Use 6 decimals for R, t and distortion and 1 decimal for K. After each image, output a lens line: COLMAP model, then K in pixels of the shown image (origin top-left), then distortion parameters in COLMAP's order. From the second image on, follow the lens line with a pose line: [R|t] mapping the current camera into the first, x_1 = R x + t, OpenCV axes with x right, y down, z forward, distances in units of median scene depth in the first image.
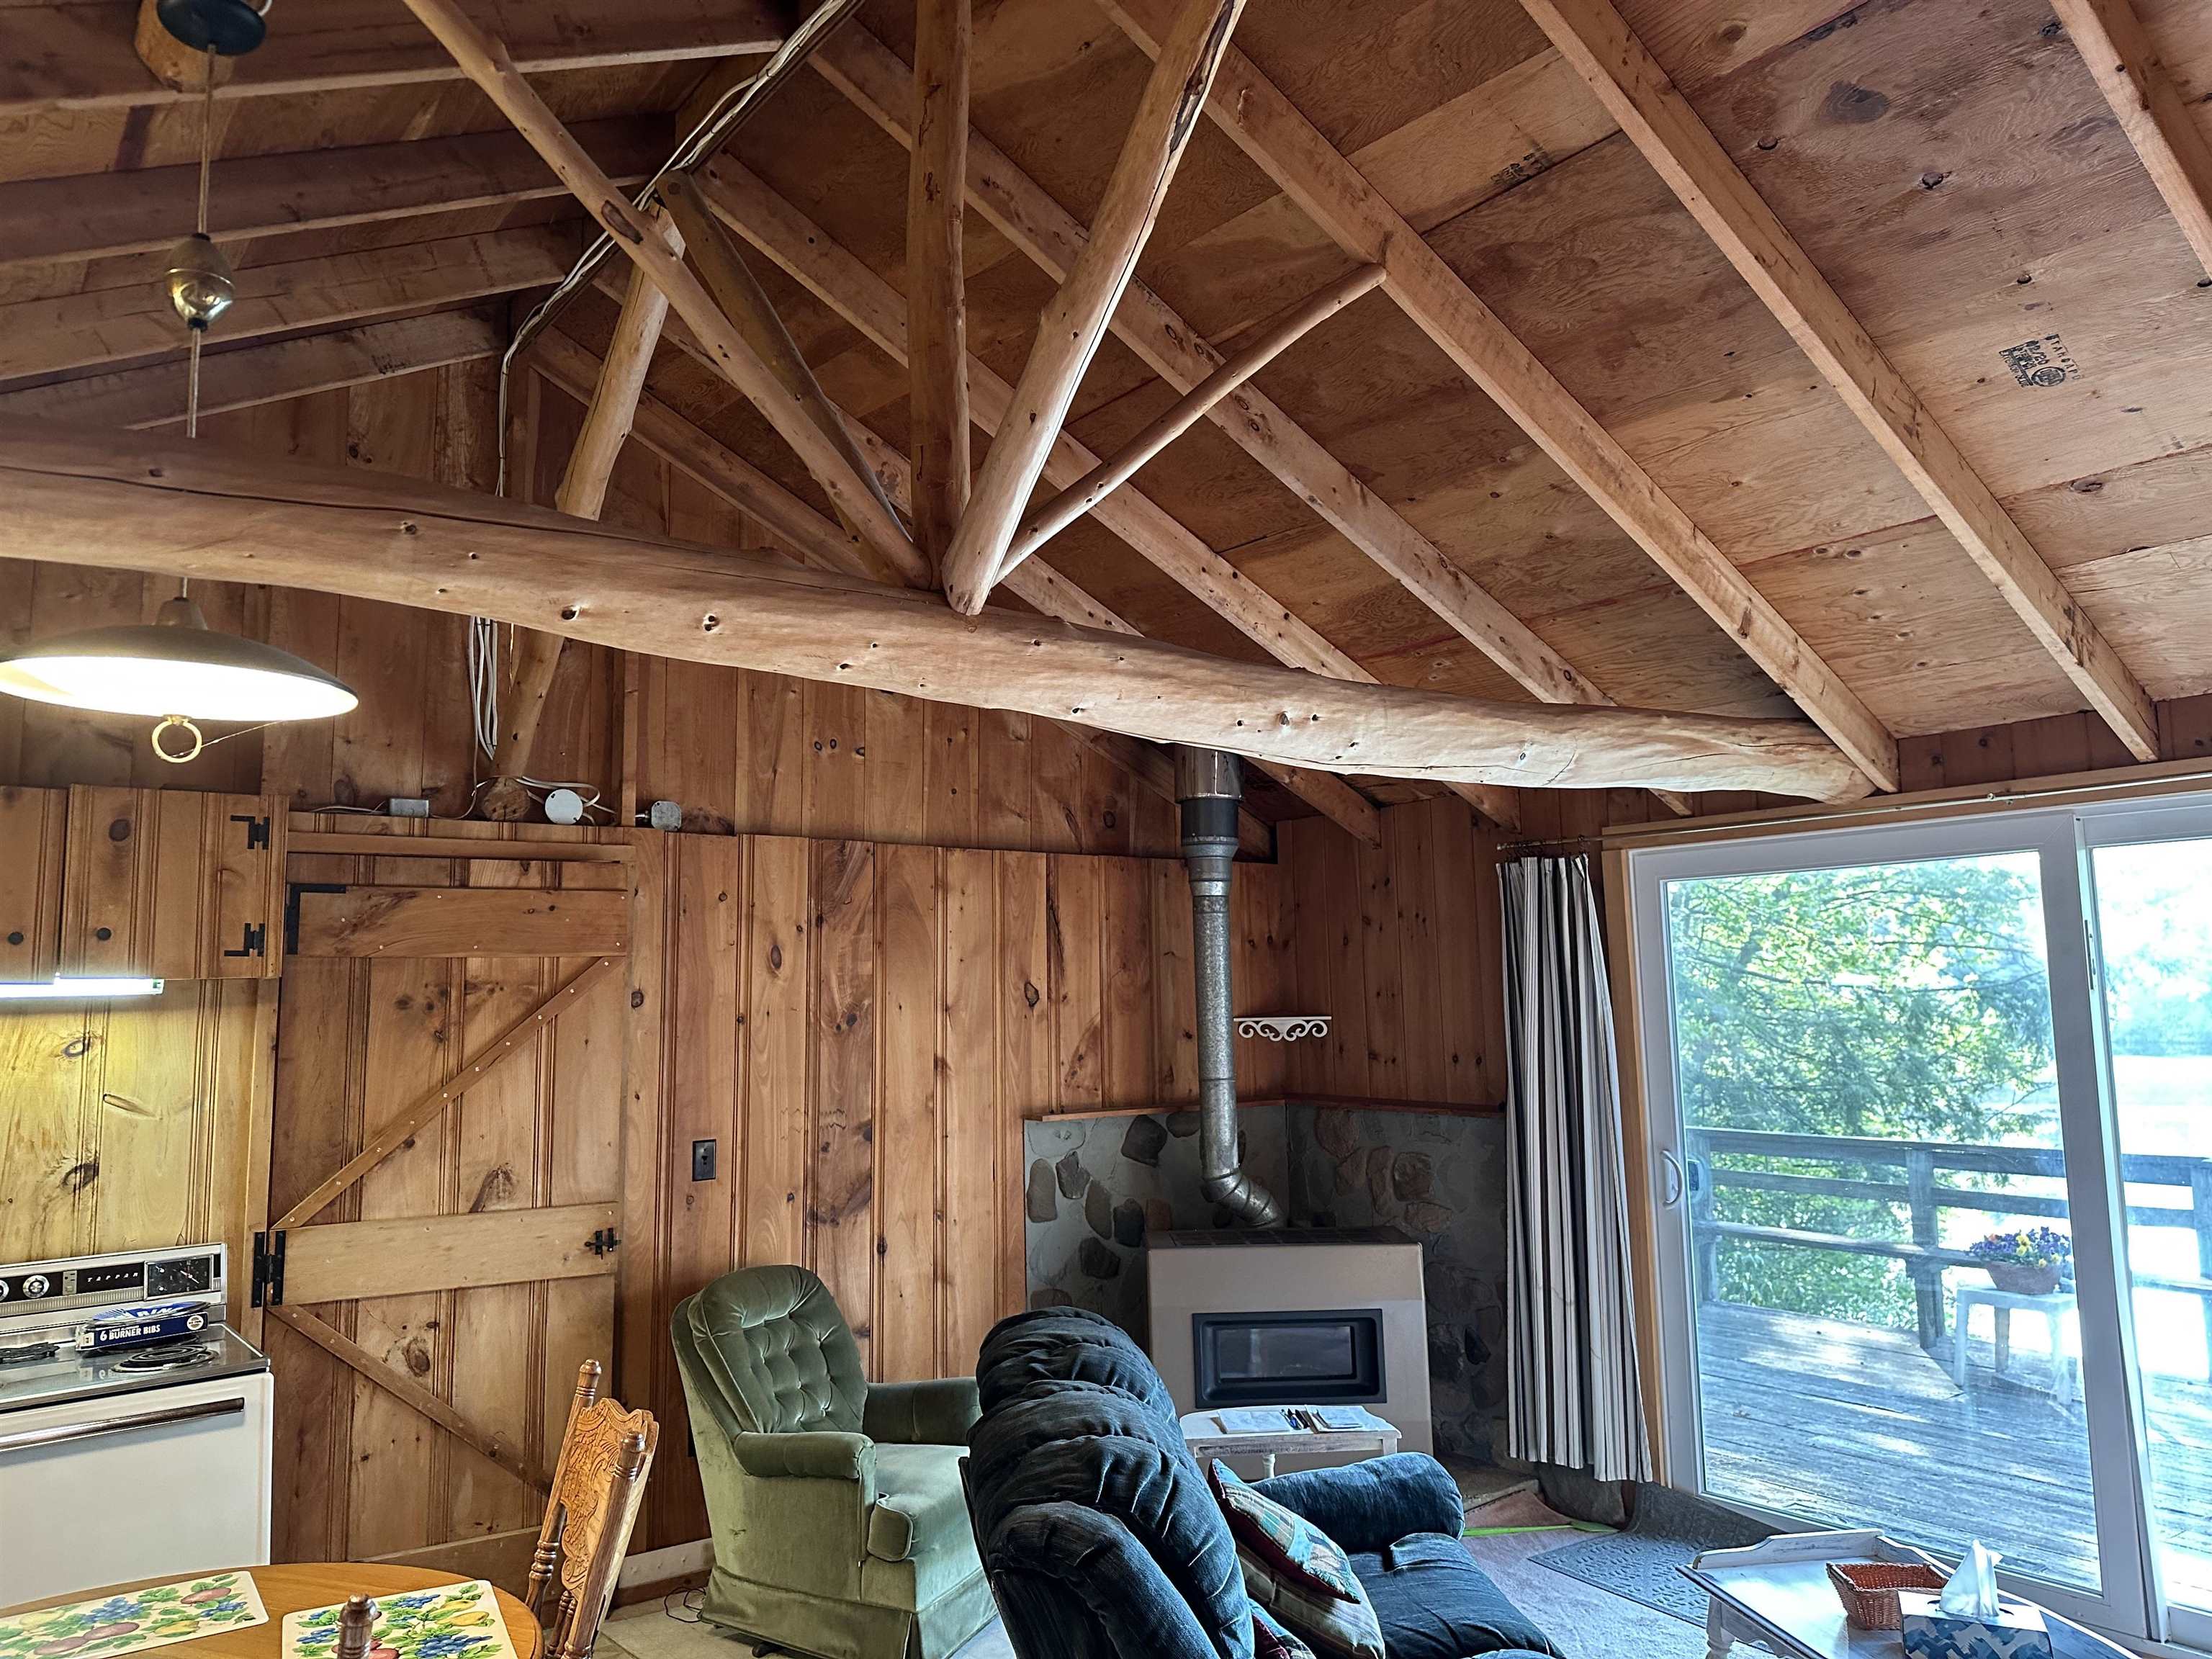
lens RADIAL K [[1564.9, 0, 1106.0], [0, 1564.9, 829.5], [0, 0, 1]] dist [0.007411, 0.004576]
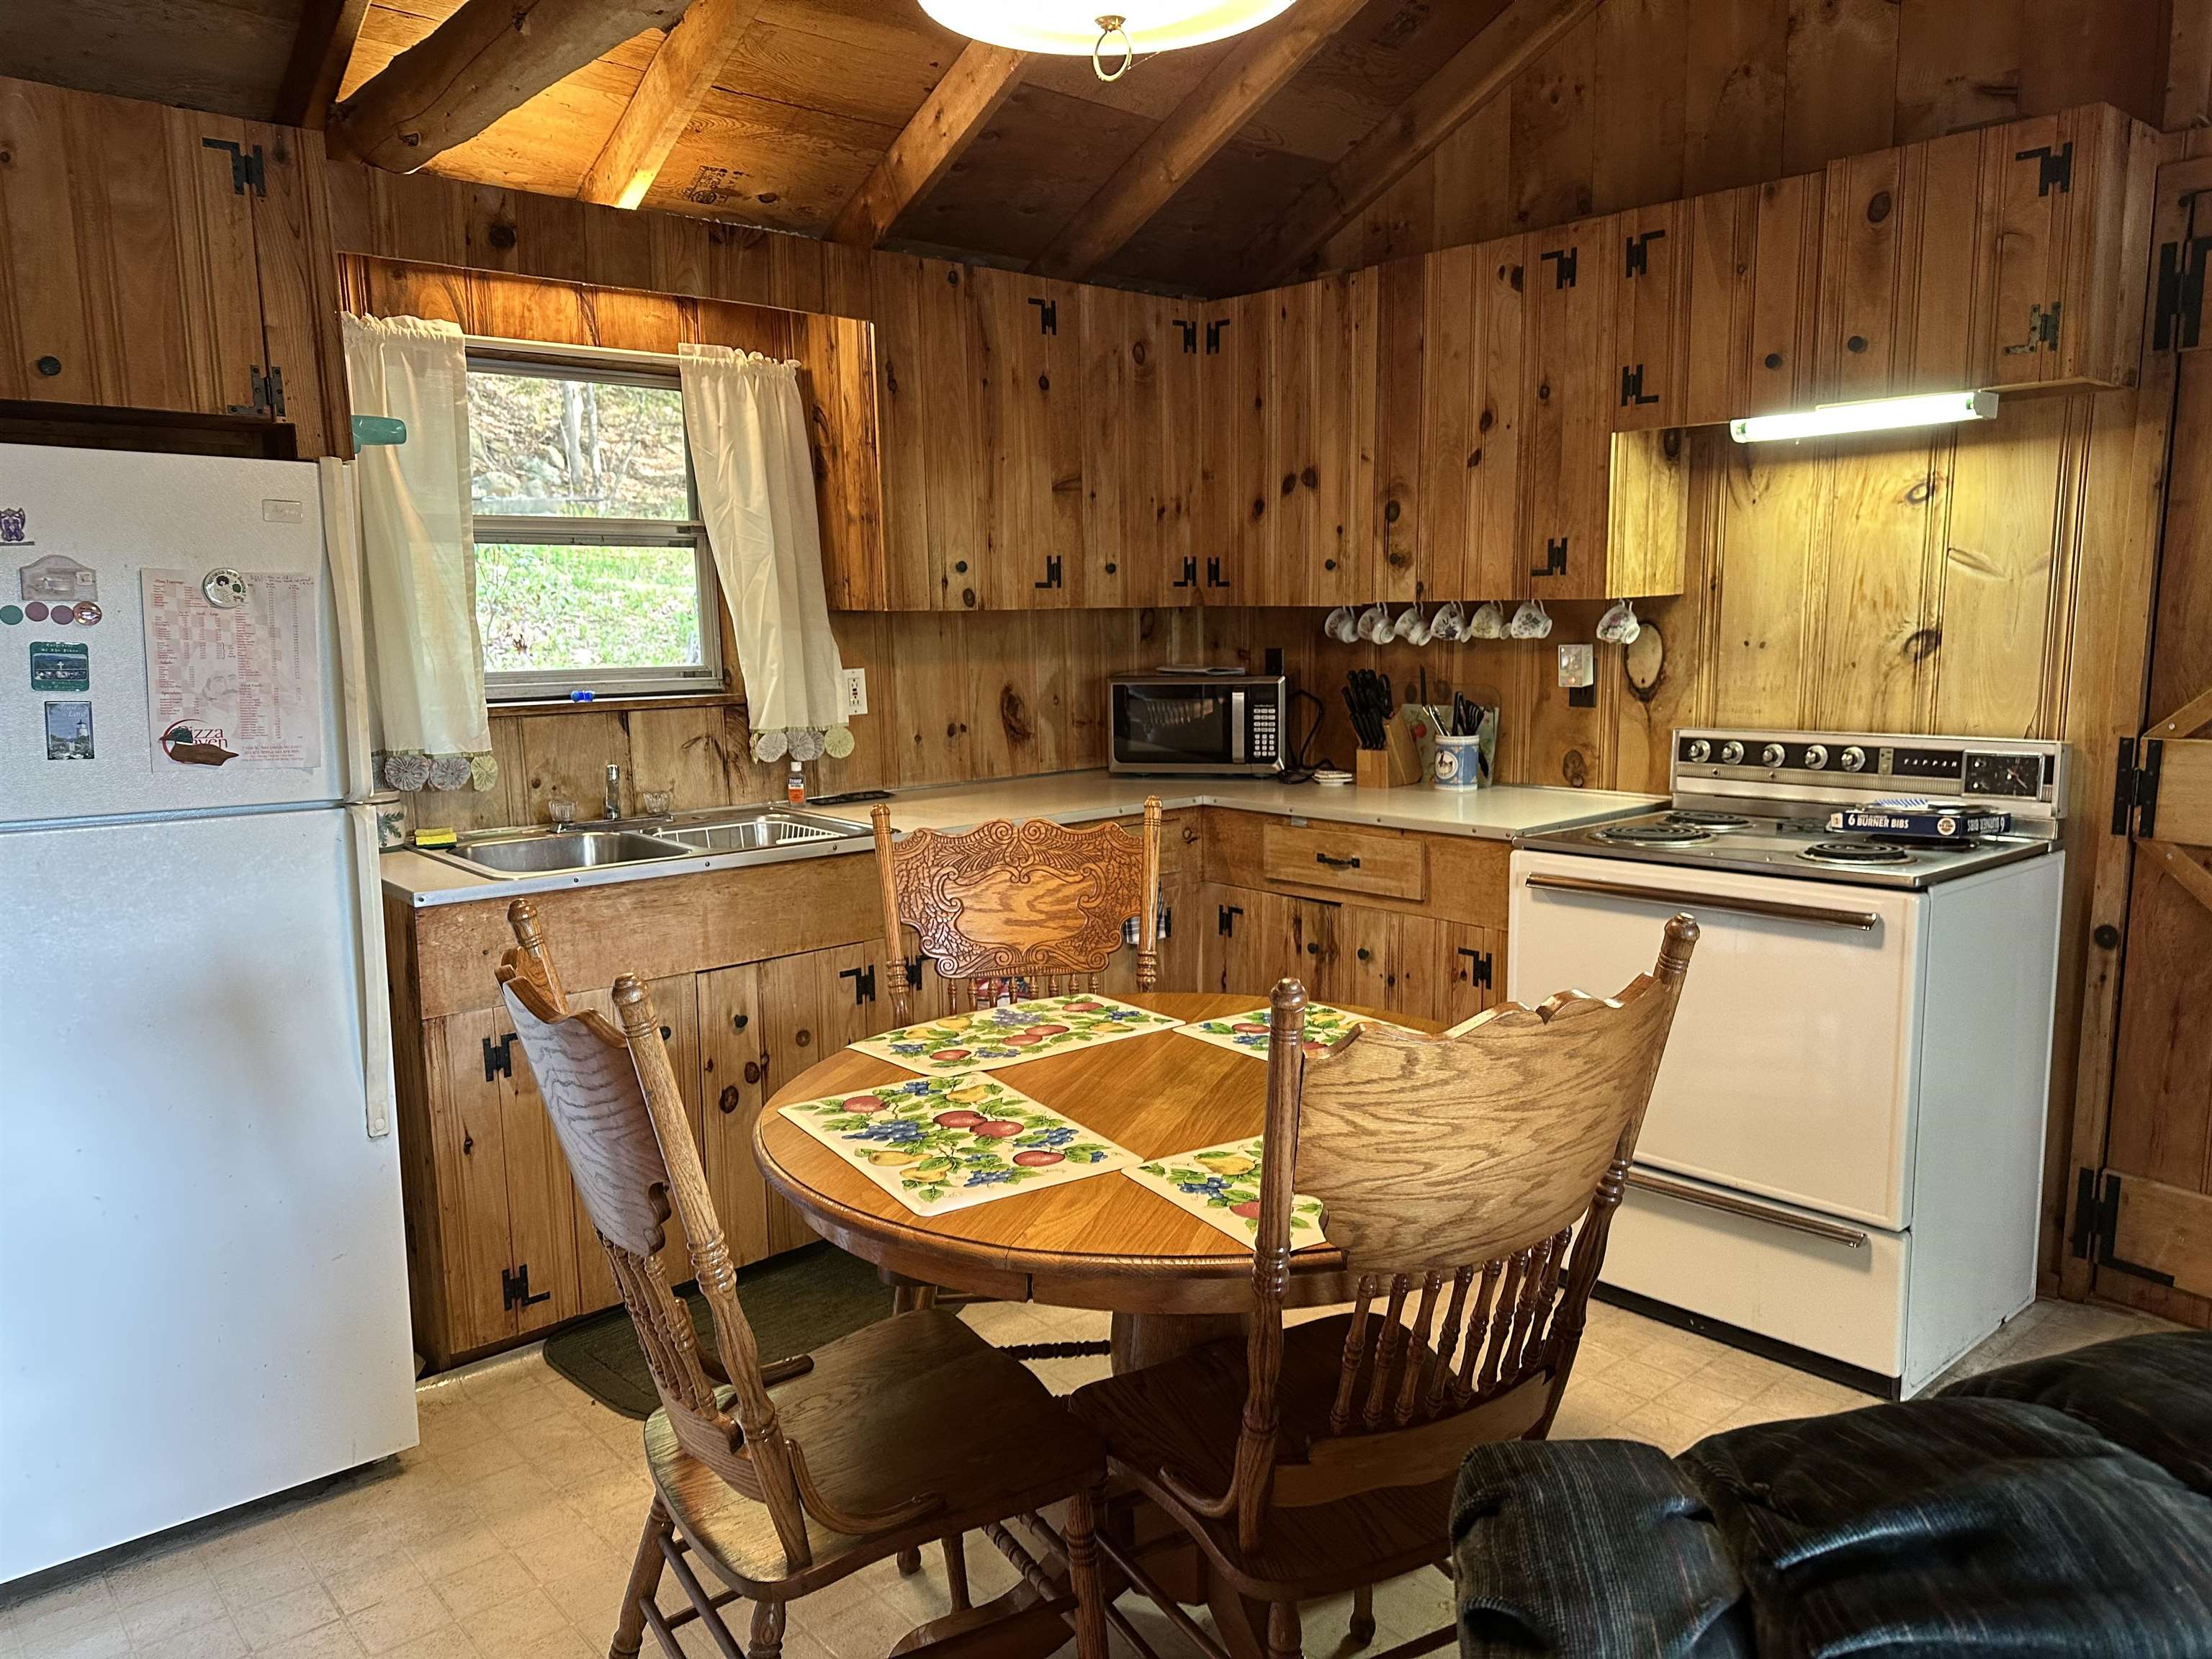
lens RADIAL K [[1564.9, 0, 1106.0], [0, 1564.9, 829.5], [0, 0, 1]] dist [0.007411, 0.004576]
pose [[0.083192, 0.167886, -0.982290, 0.165585], [0.123514, 0.976369, 0.177335, 0.113306], [0.988850, -0.136080, 0.060489, 0.497388]]
